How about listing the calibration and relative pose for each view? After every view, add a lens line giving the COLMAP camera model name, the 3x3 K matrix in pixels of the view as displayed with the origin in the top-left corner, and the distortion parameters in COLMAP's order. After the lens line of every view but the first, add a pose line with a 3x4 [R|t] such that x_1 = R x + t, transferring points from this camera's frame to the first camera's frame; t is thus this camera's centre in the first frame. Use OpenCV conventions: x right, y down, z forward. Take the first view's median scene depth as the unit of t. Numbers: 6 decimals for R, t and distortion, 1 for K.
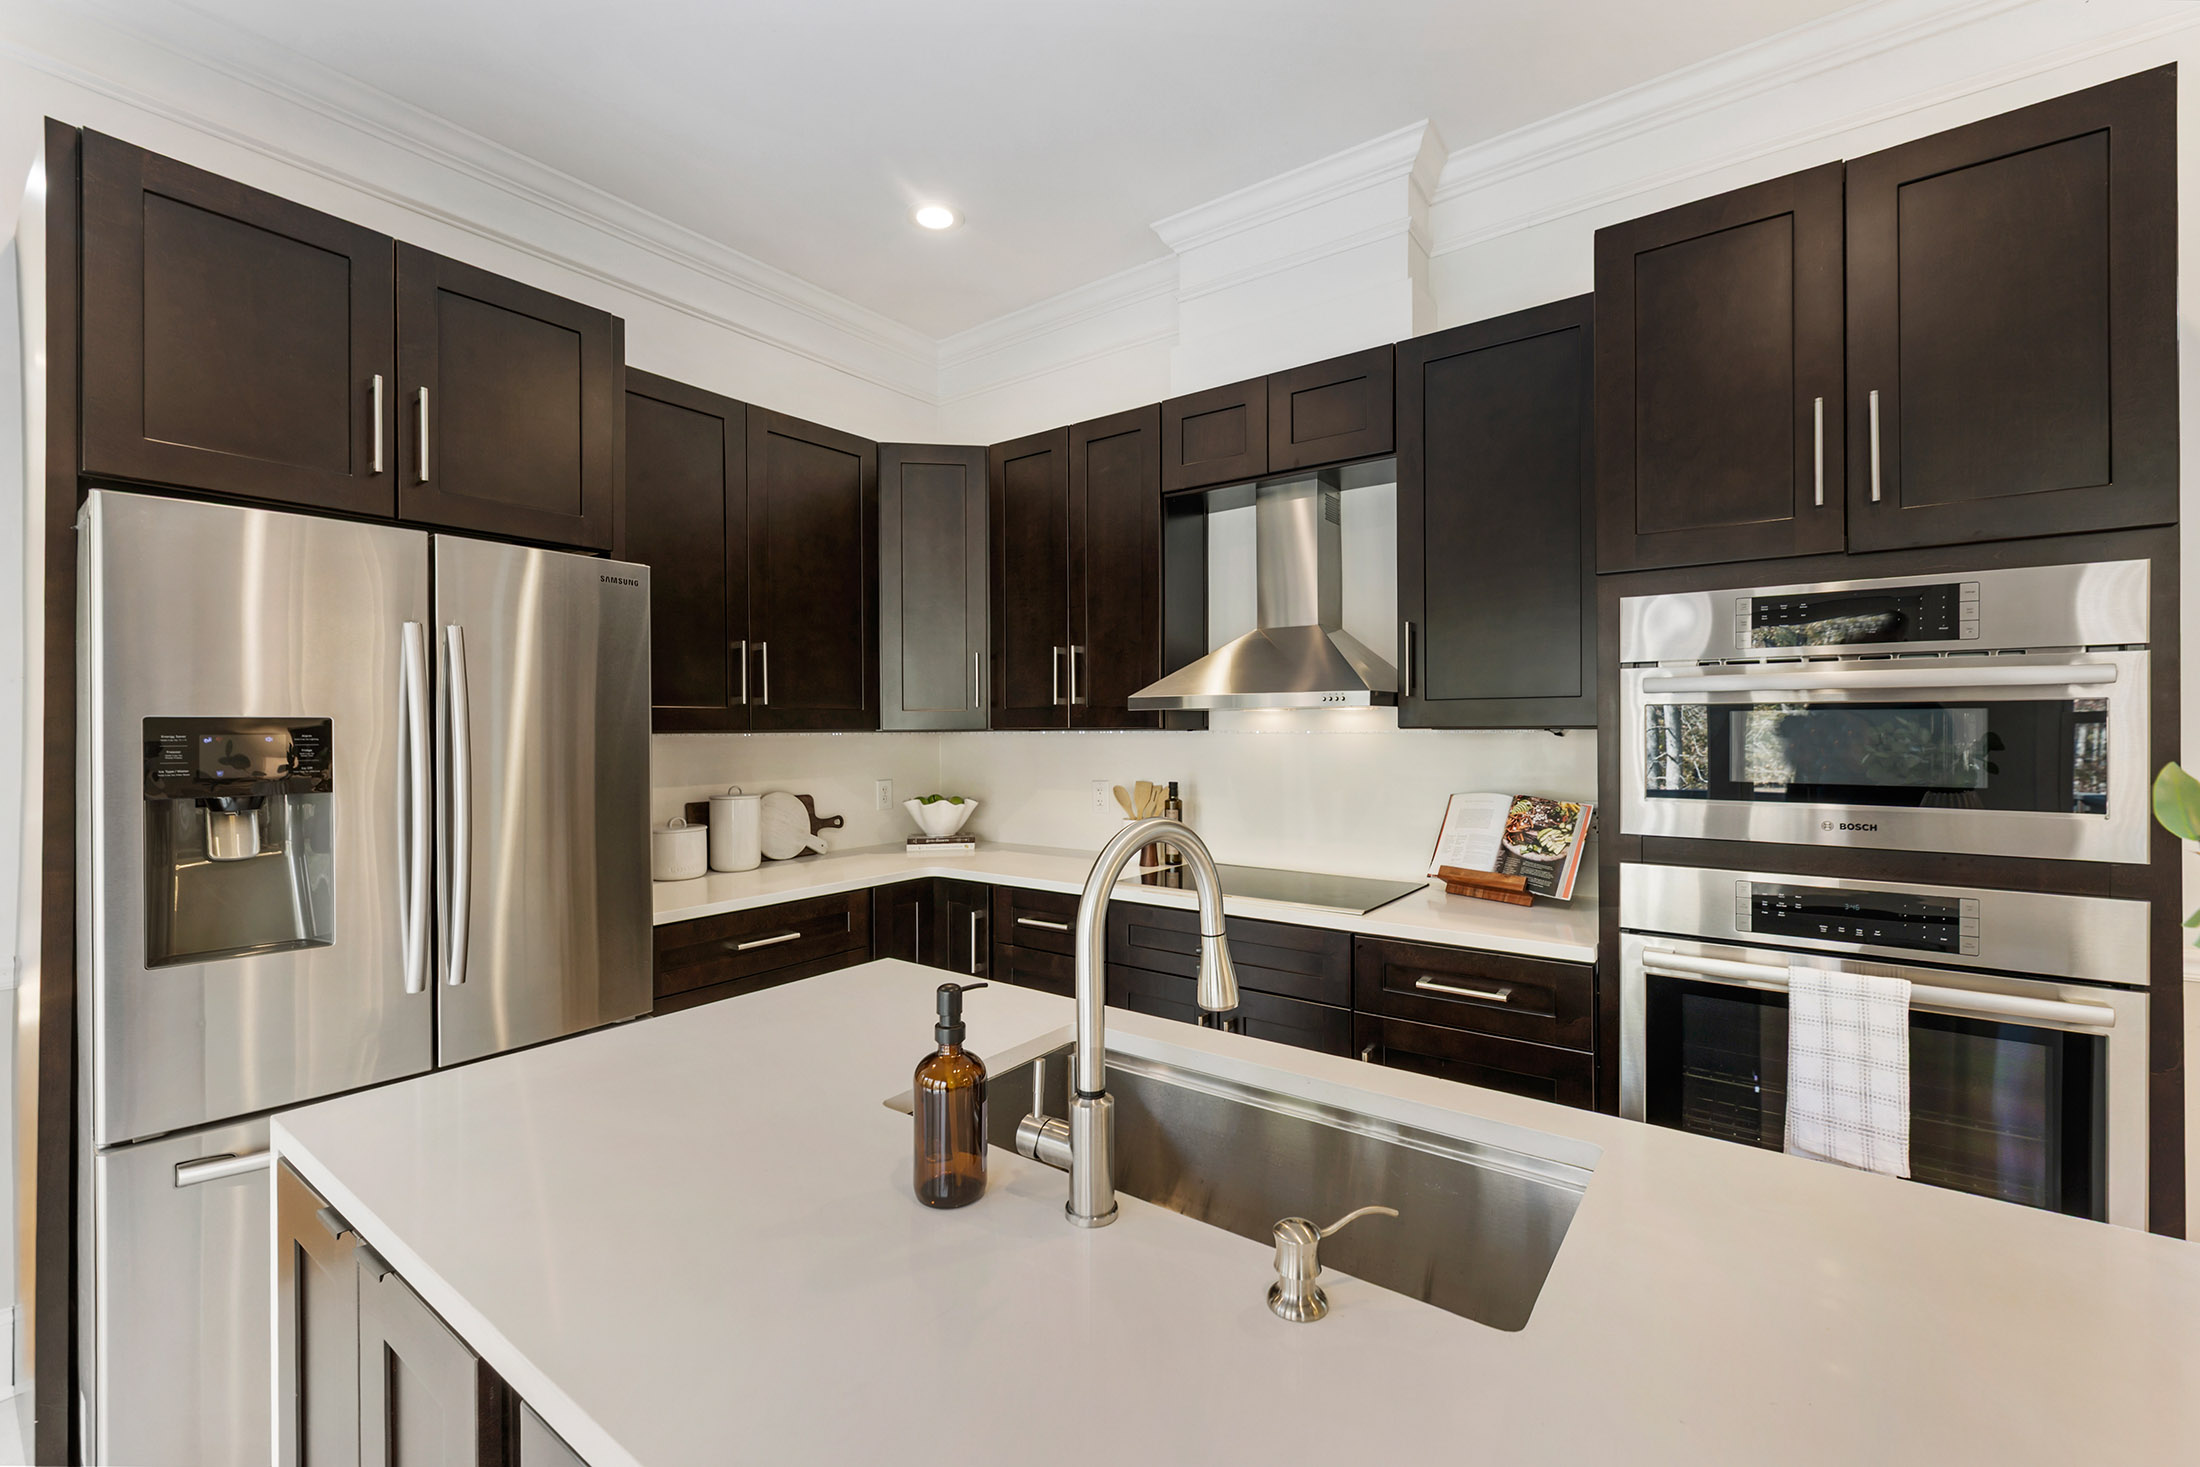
lens RADIAL K [[911.7, 0, 1089.3], [0, 911.7, 737.5], [0, 0, 1]] dist [0.001295, 0.000849]
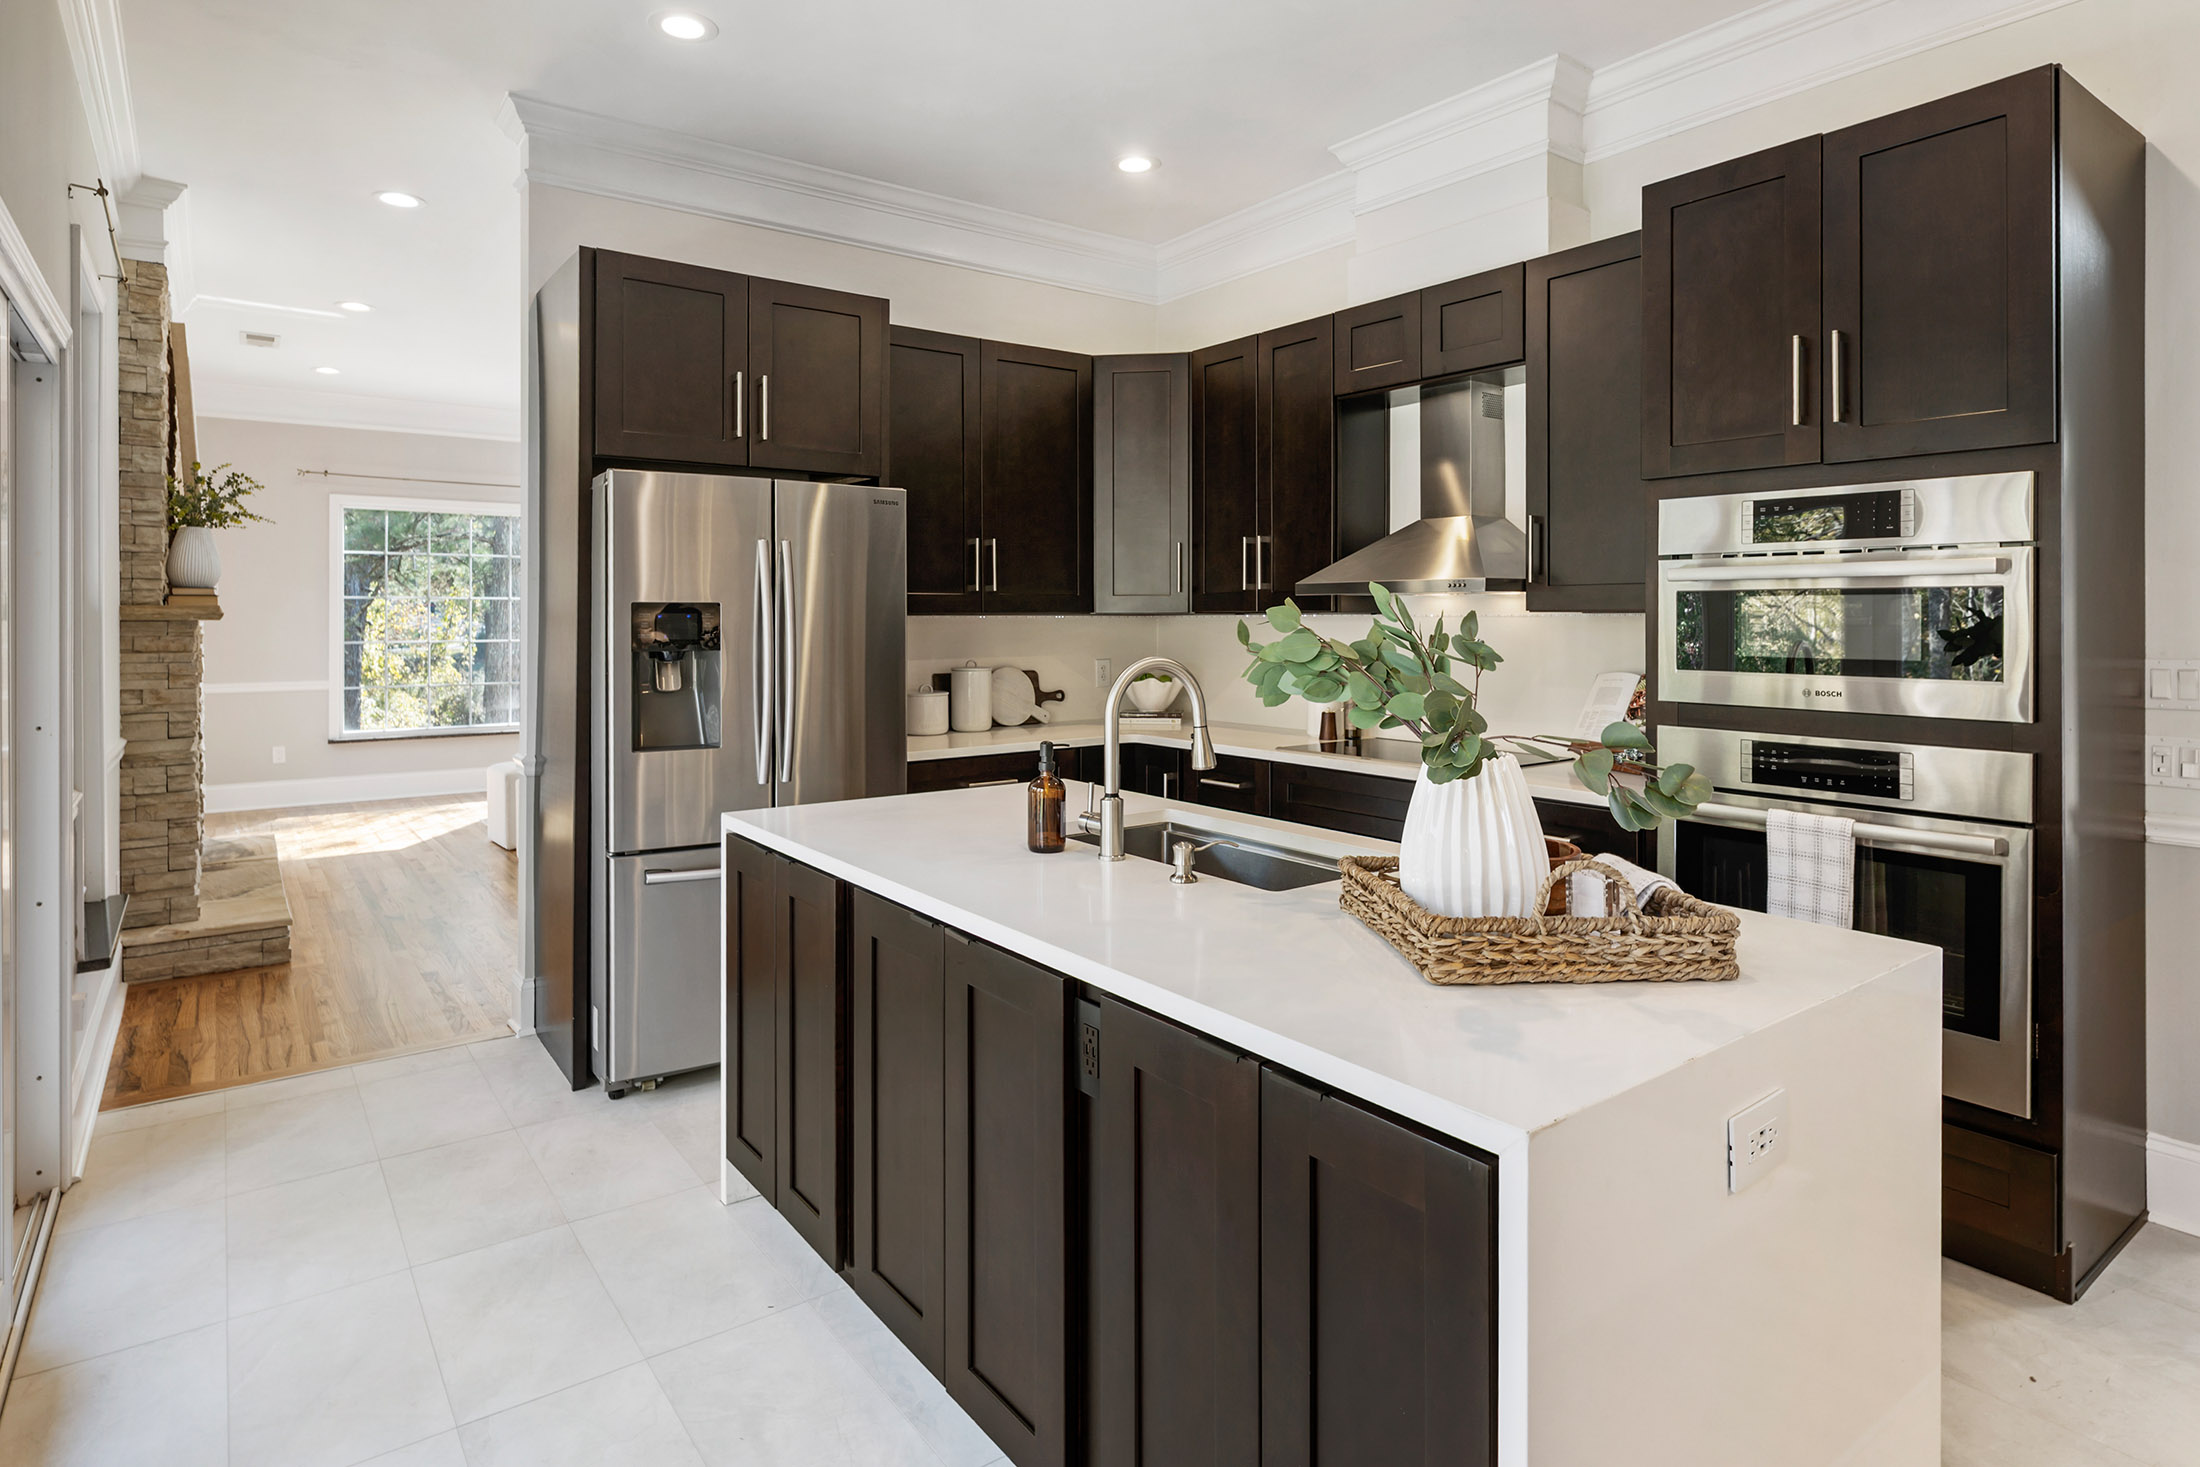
lens RADIAL K [[1166.6, 0, 1088.8], [0, 1166.6, 635.1], [0, 0, 1]] dist [0.004583, -0.000222]
pose [[0.957174, 0.007856, -0.289406, 0.242354], [-0.005670, 0.999949, 0.008390, 0.009579], [0.289457, -0.006390, 0.957170, -0.500786]]
